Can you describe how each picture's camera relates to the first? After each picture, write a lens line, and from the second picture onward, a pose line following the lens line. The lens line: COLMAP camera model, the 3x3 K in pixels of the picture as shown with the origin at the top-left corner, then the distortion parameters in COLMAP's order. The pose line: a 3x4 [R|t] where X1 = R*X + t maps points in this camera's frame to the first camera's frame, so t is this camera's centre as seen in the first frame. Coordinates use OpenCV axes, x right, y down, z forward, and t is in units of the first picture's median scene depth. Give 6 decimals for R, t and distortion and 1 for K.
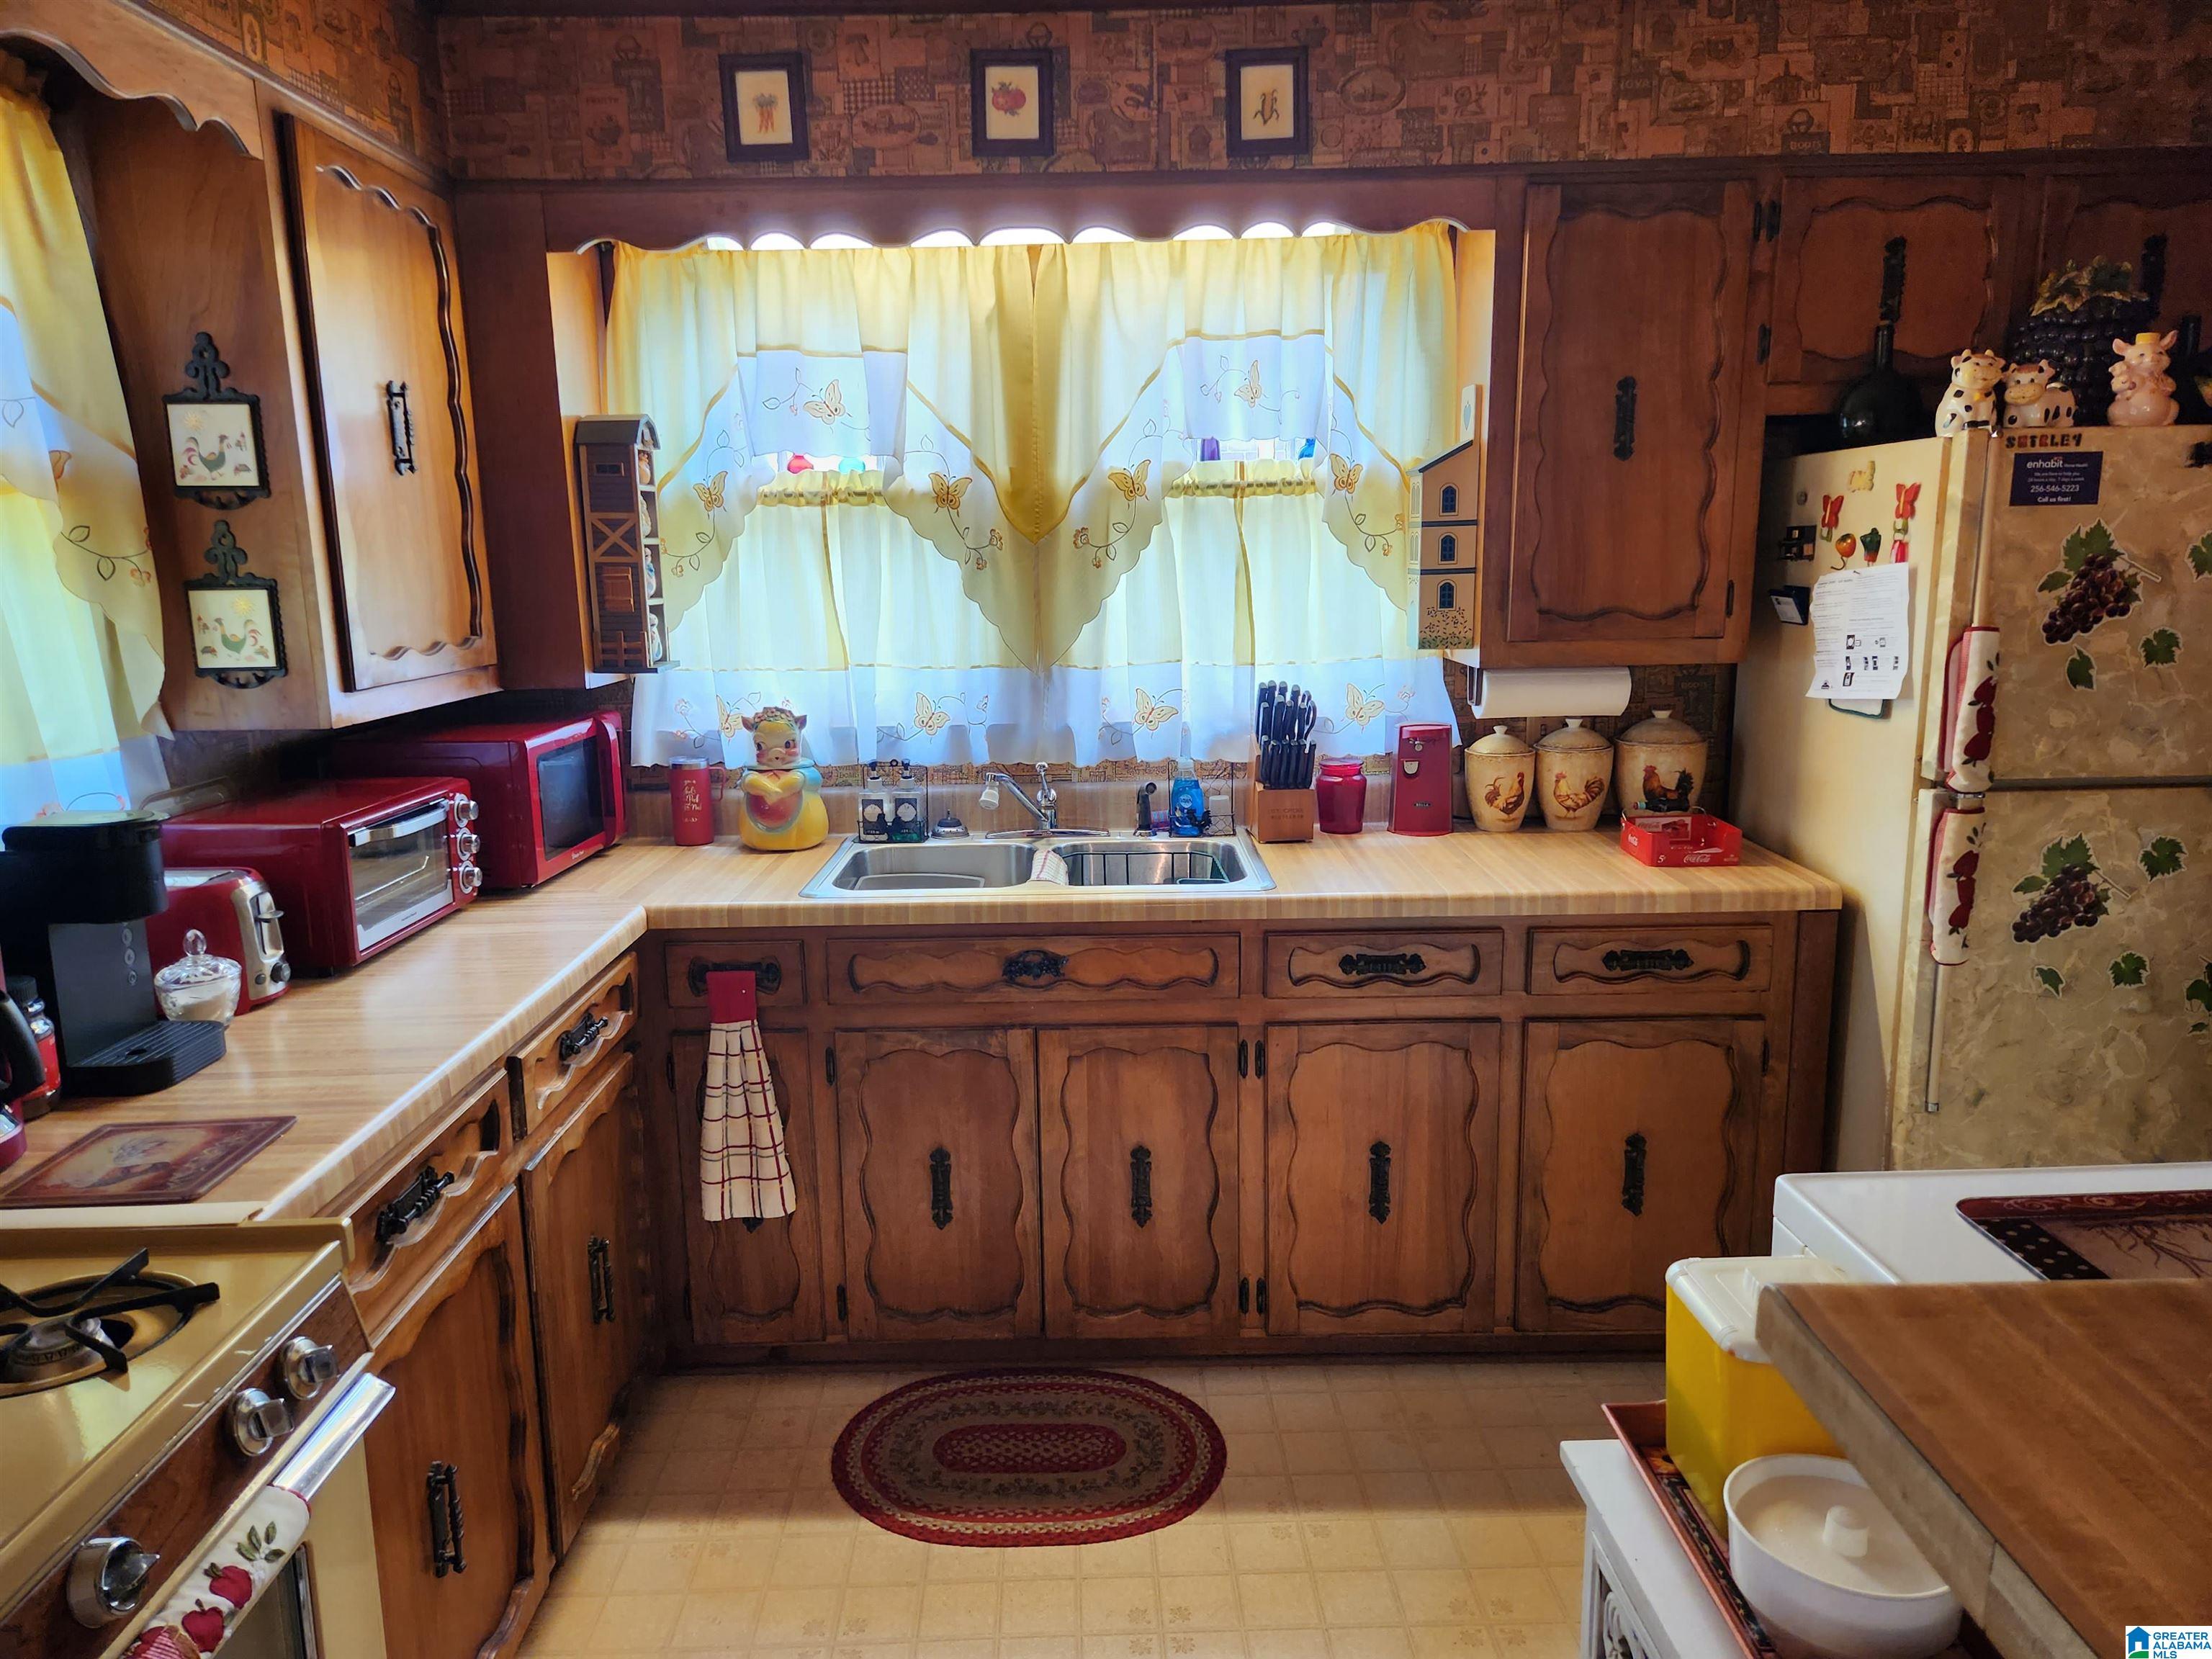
lens RADIAL K [[1471.6, 0, 1098.0], [0, 1471.6, 814.6], [0, 0, 1]] dist [0.078538, -0.065233]
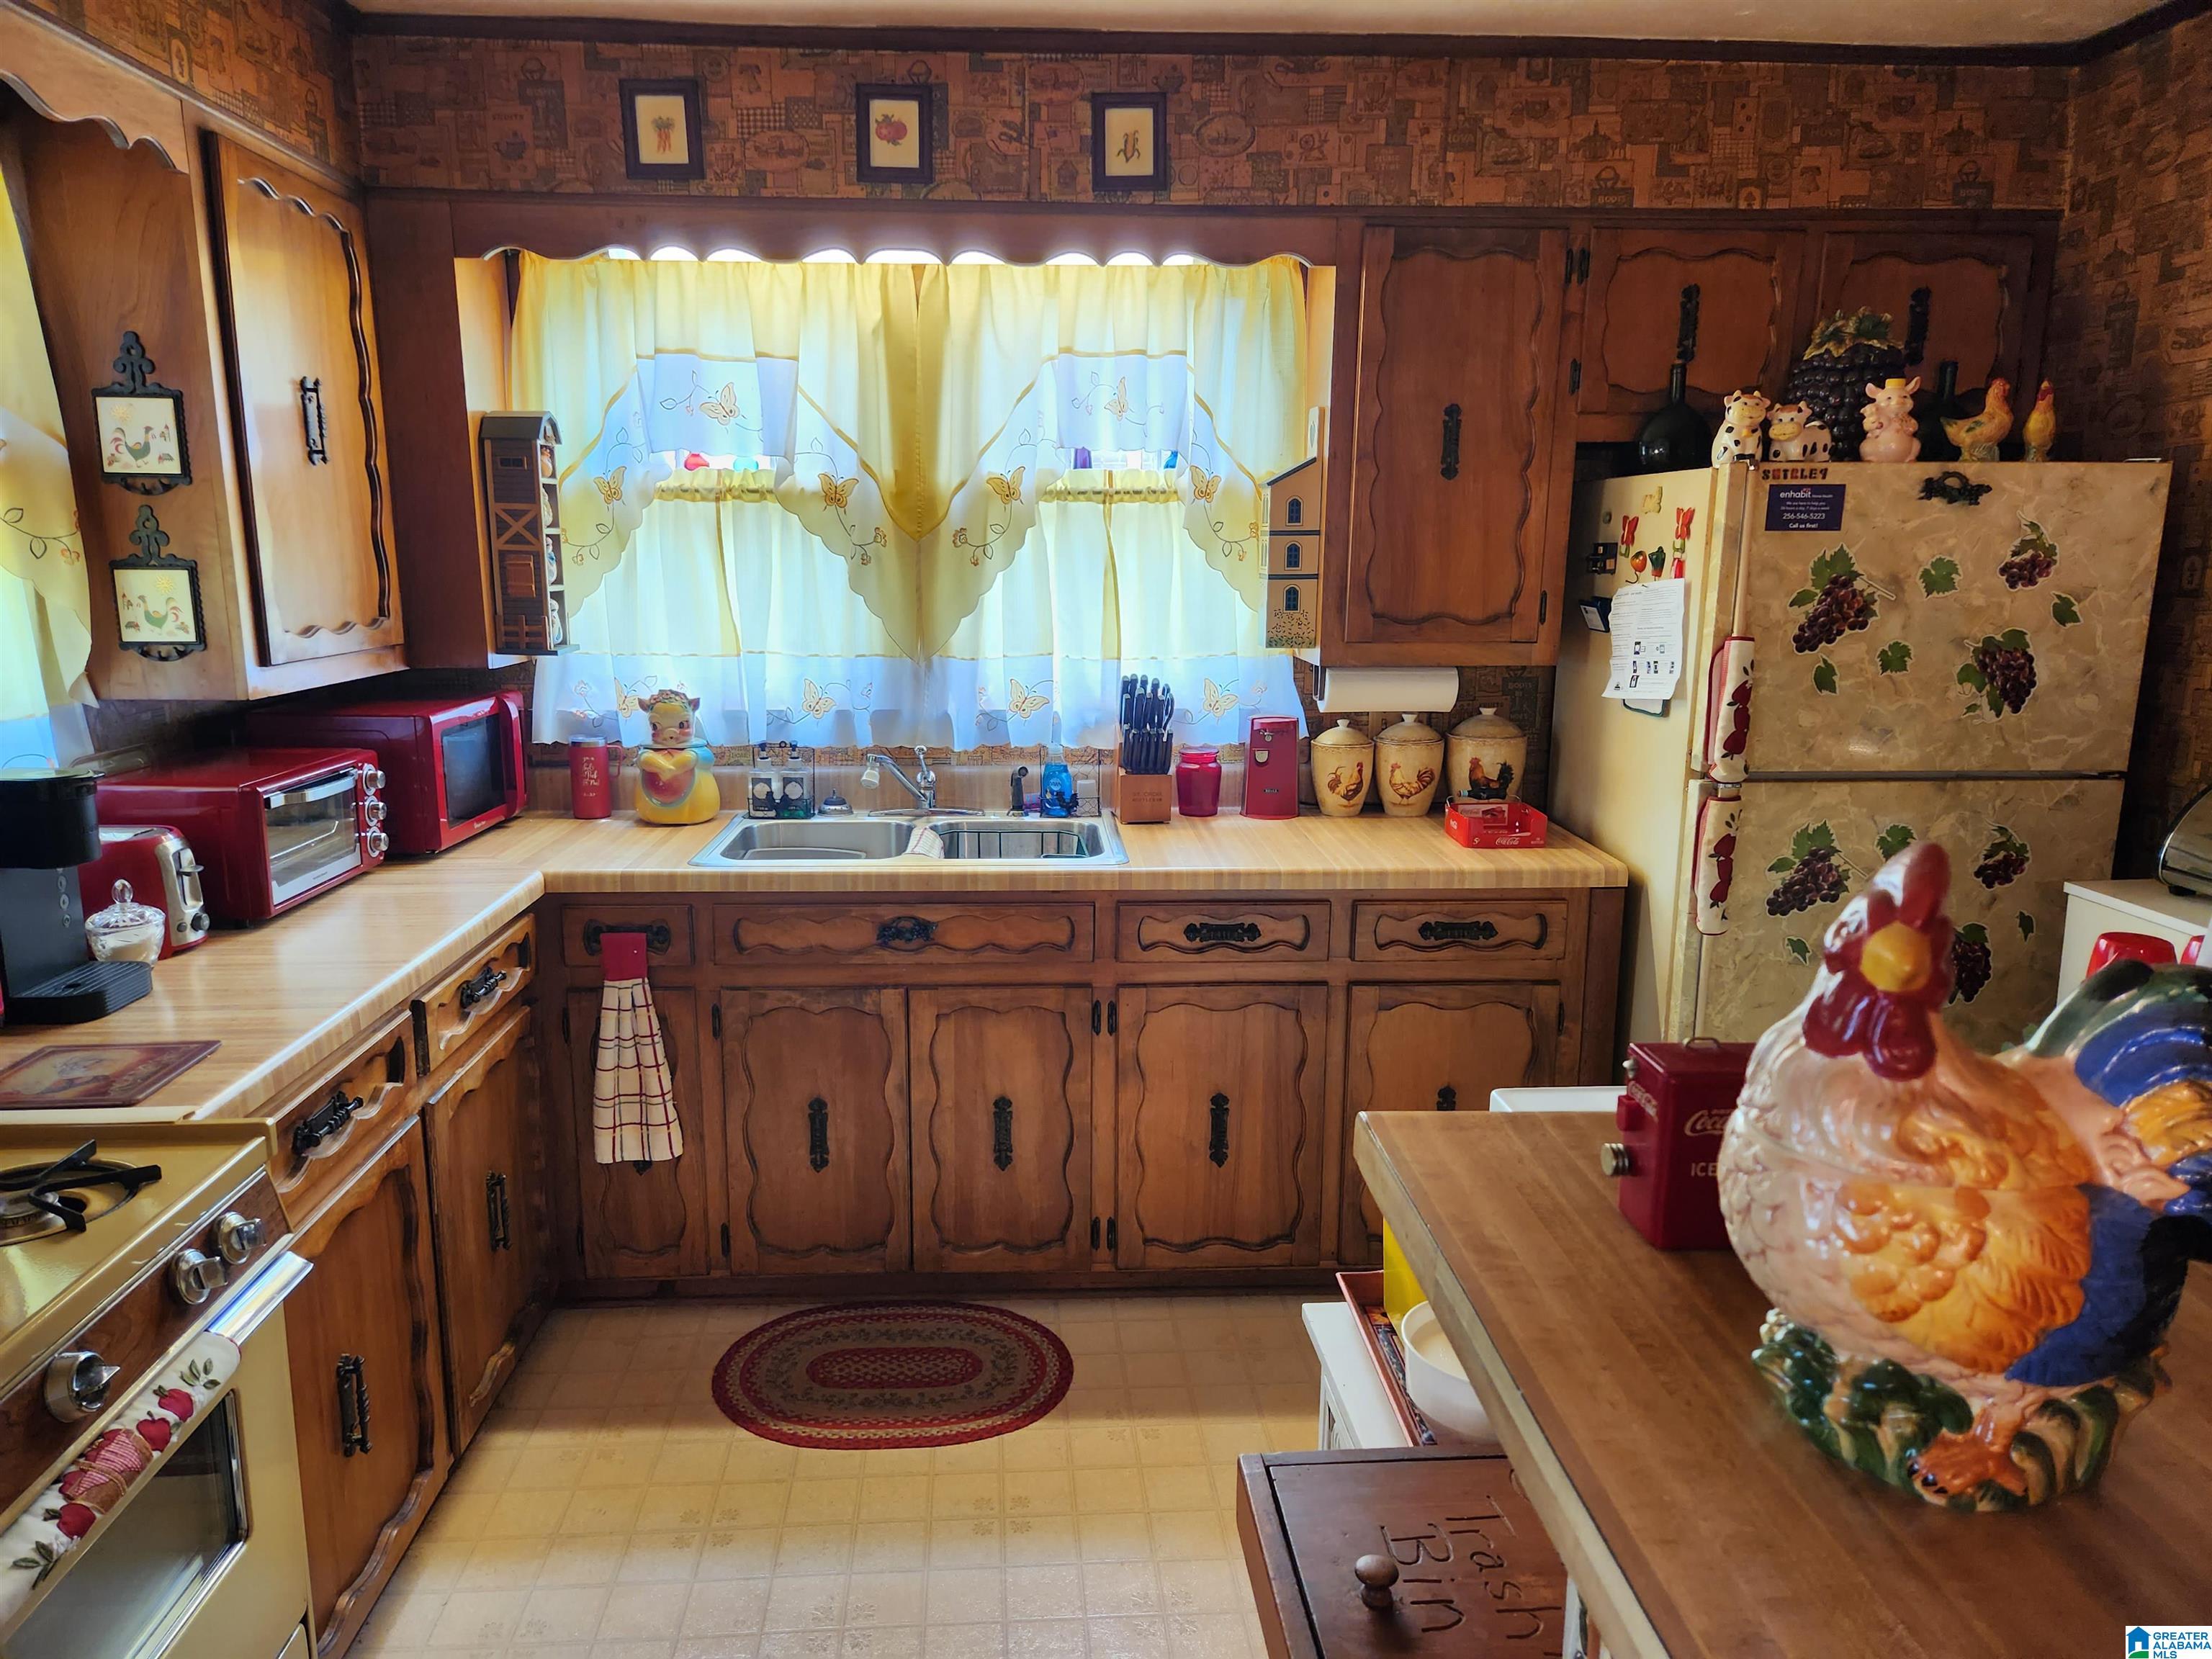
lens RADIAL K [[1475.5, 0, 1083.2], [0, 1475.5, 830.3], [0, 0, 1]] dist [0.078600, -0.065738]
pose [[0.998893, 0.013354, 0.045115, 0.036582], [-0.013955, 0.999818, 0.013028, 0.011870], [-0.044933, -0.013643, 0.998897, -0.096265]]
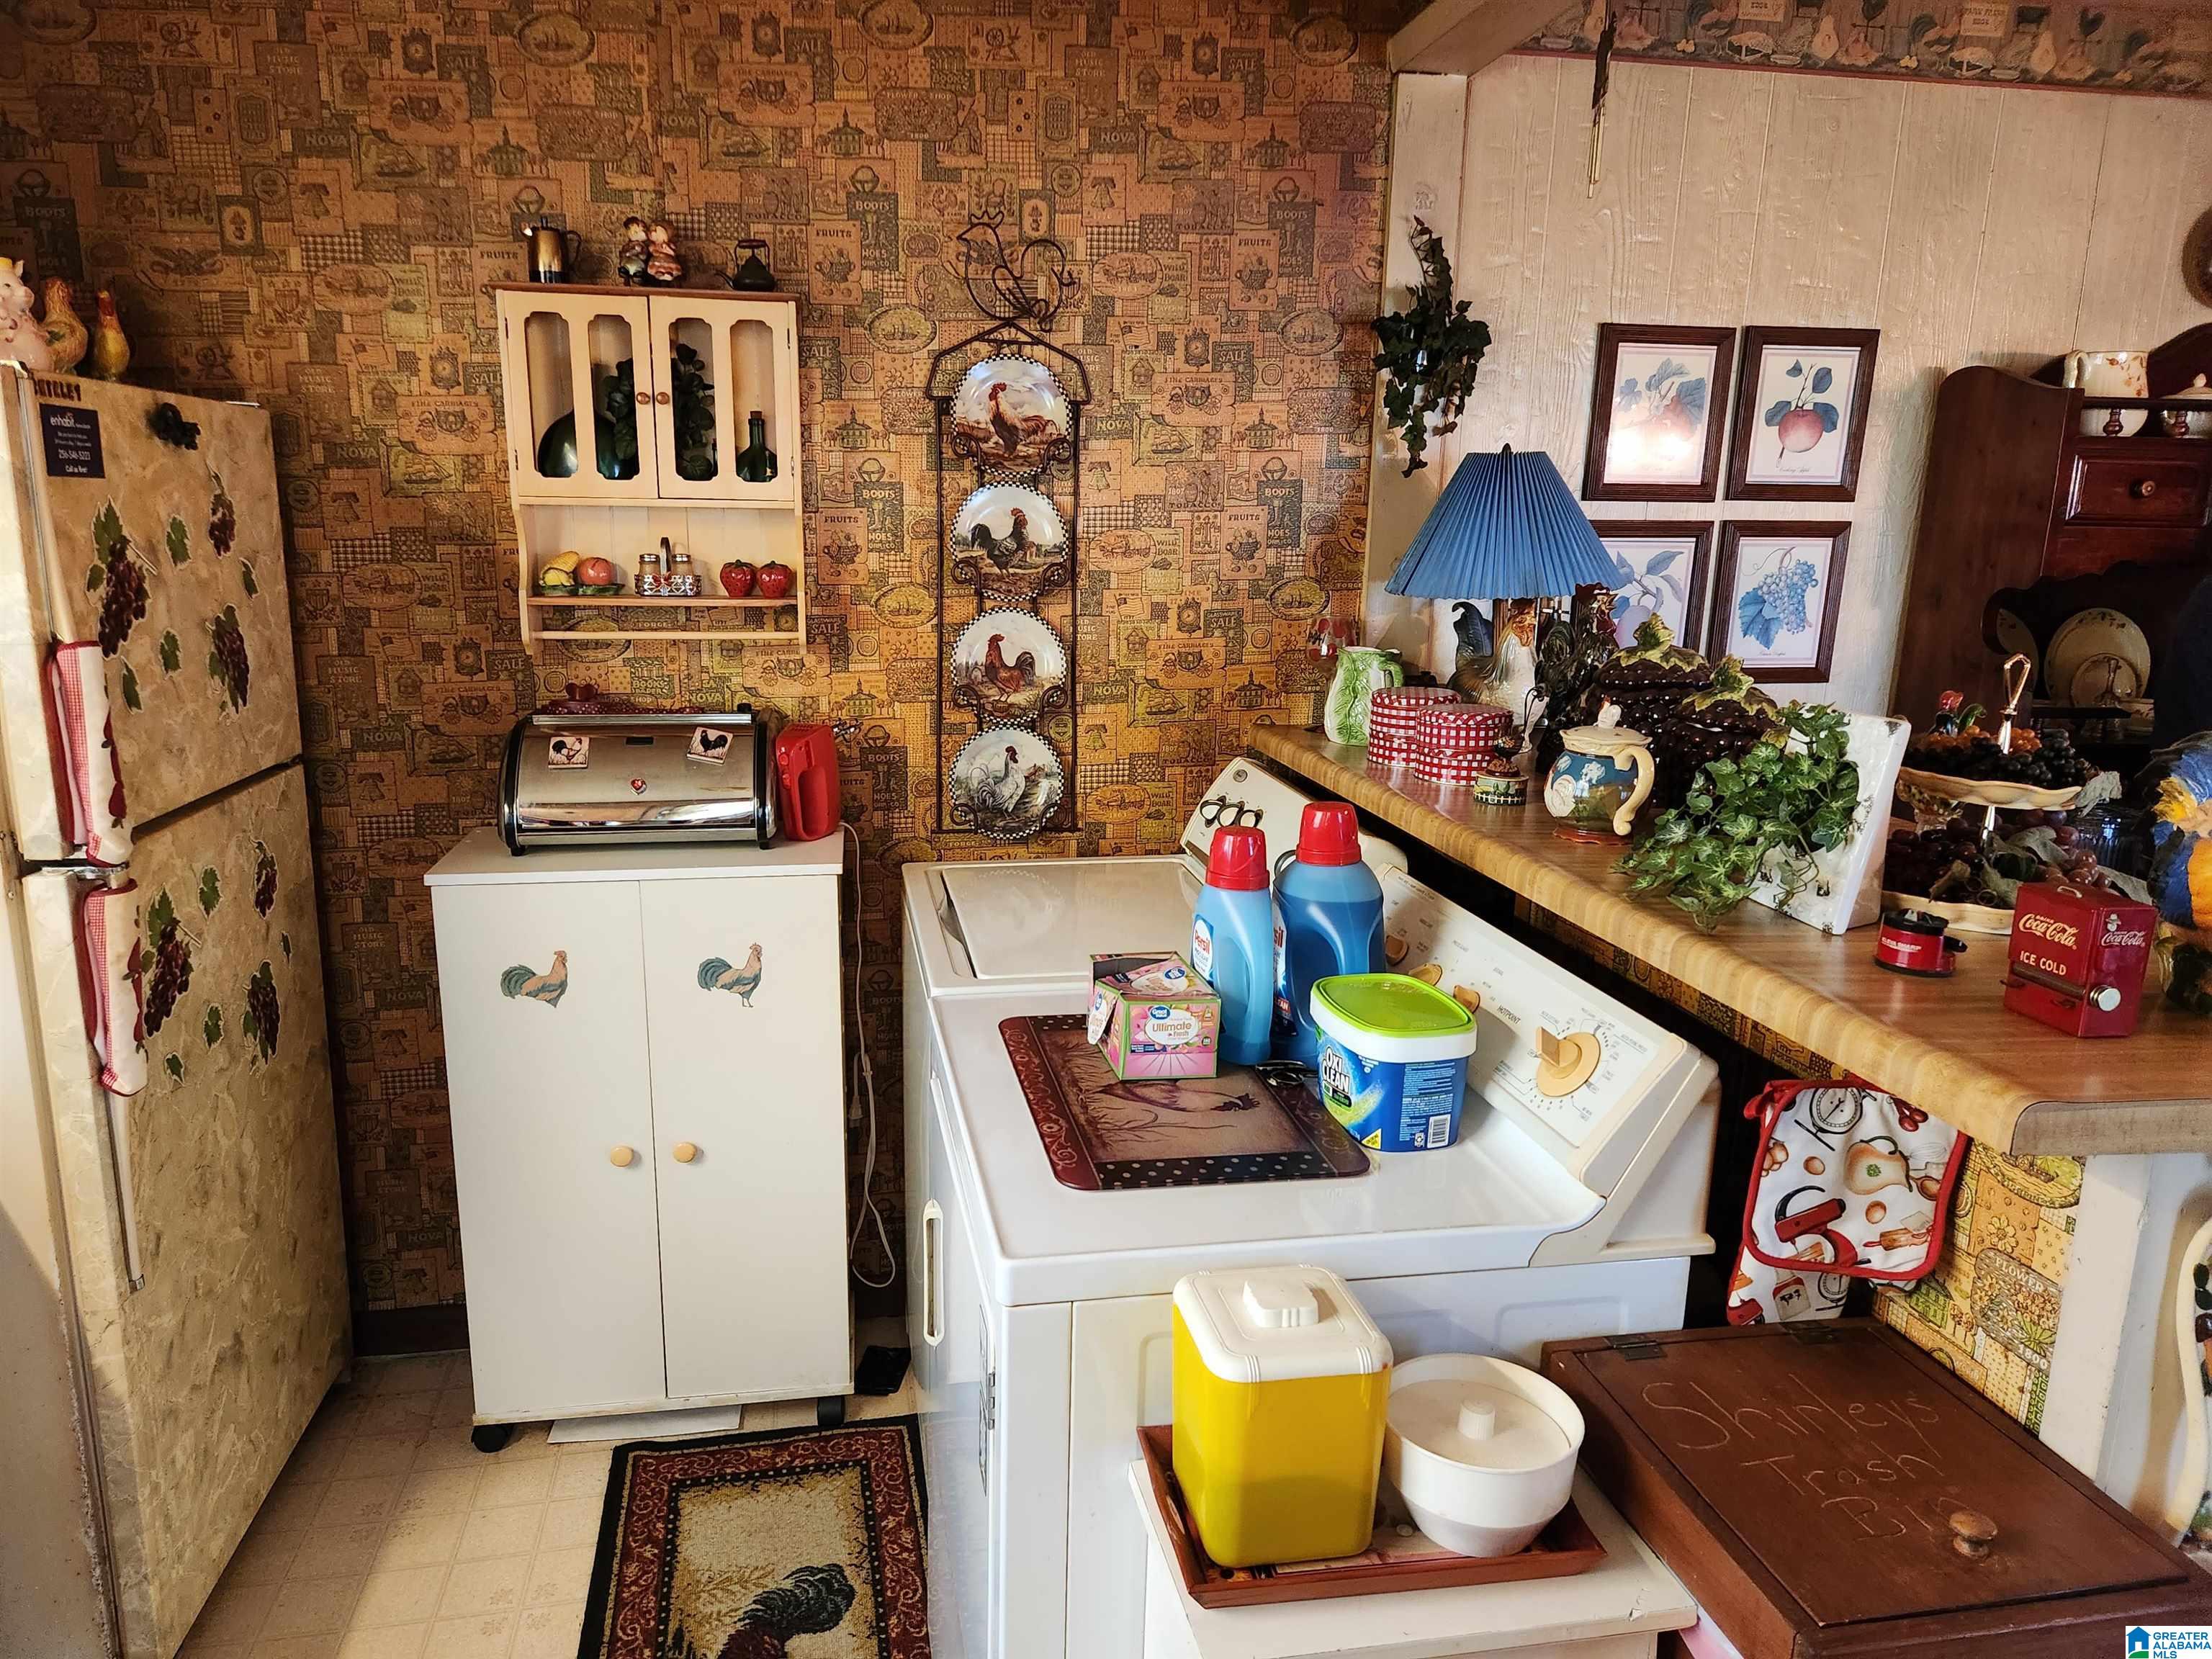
lens RADIAL K [[1475.5, 0, 1083.2], [0, 1475.5, 830.3], [0, 0, 1]] dist [0.078600, -0.065738]
pose [[-0.161304, -0.189803, 0.968481, -0.189212], [0.166128, 0.962107, 0.216223, -0.097552], [-0.972822, 0.195769, -0.123660, 0.542504]]
